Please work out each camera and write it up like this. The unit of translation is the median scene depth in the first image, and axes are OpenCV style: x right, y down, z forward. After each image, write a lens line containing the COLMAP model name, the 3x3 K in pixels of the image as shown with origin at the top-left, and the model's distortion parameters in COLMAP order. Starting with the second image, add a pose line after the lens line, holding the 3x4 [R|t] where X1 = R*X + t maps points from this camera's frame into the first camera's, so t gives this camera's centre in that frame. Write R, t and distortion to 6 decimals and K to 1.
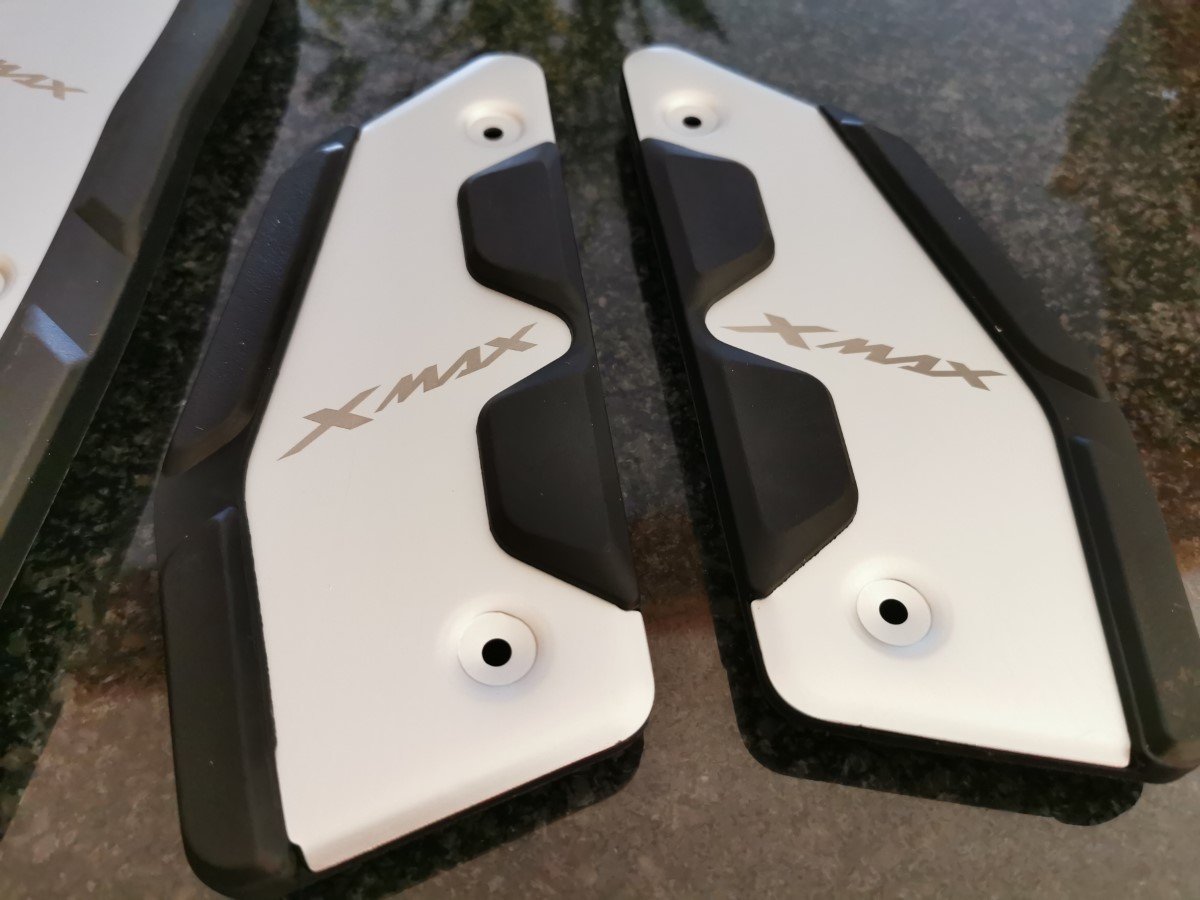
lens RADIAL K [[960.6, 0, 600.0], [0, 960.6, 450.0], [0, 0, 1]] dist [-0.016306, -0.021718]
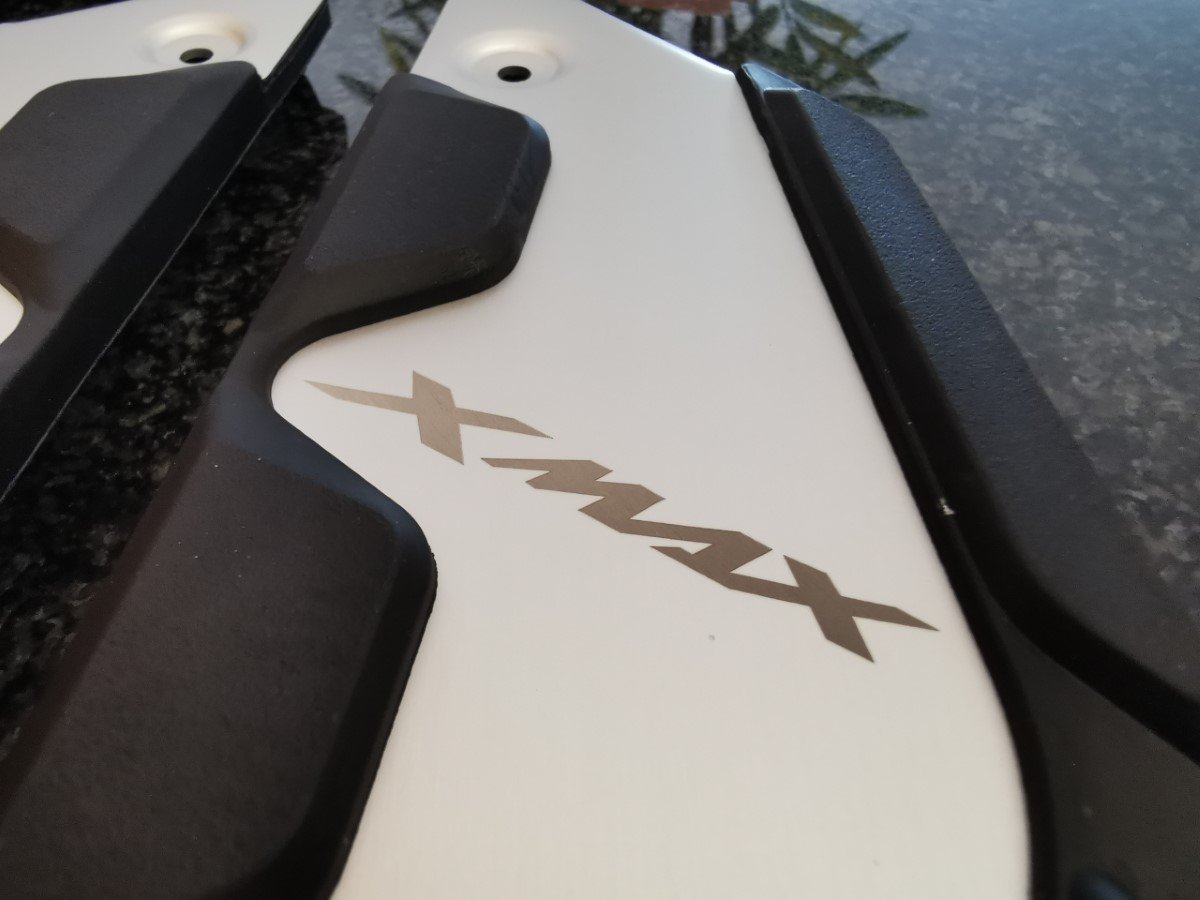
lens RADIAL K [[936.9, 0, 521.3], [0, 936.9, 431.6], [0, 0, 1]] dist [-0.008415, 0.061286]
pose [[0.953557, 0.184059, -0.238437, 0.287723], [-0.219194, 0.966959, -0.130168, -0.058237], [0.206600, 0.176387, 0.962395, 0.501381]]
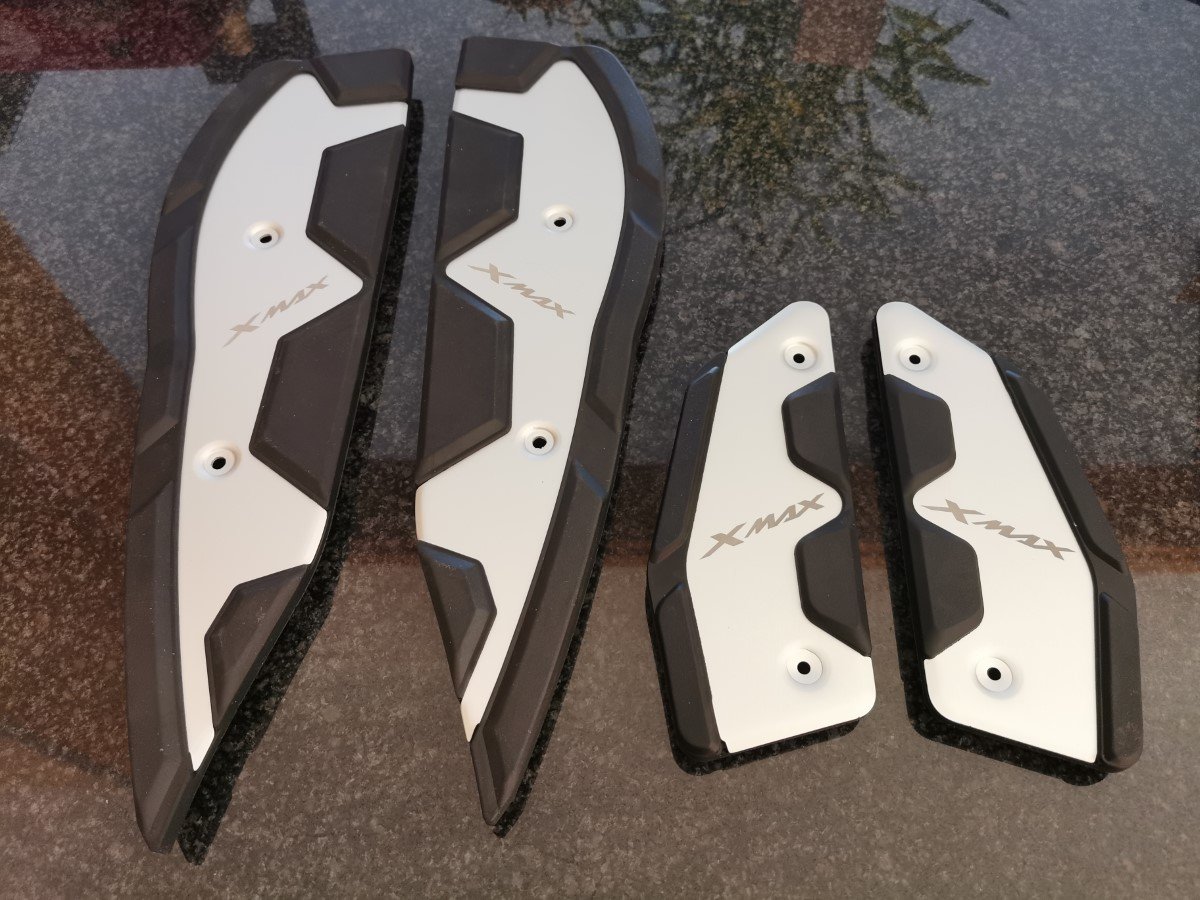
lens RADIAL K [[933.8, 0, 600.0], [0, 933.8, 450.0], [0, 0, 1]] dist [0.038556, -0.082689]
pose [[0.986648, 0.114121, -0.116202, -0.256684], [-0.100223, 0.987806, 0.119138, -0.336714], [0.128381, -0.105901, 0.986054, -0.770742]]
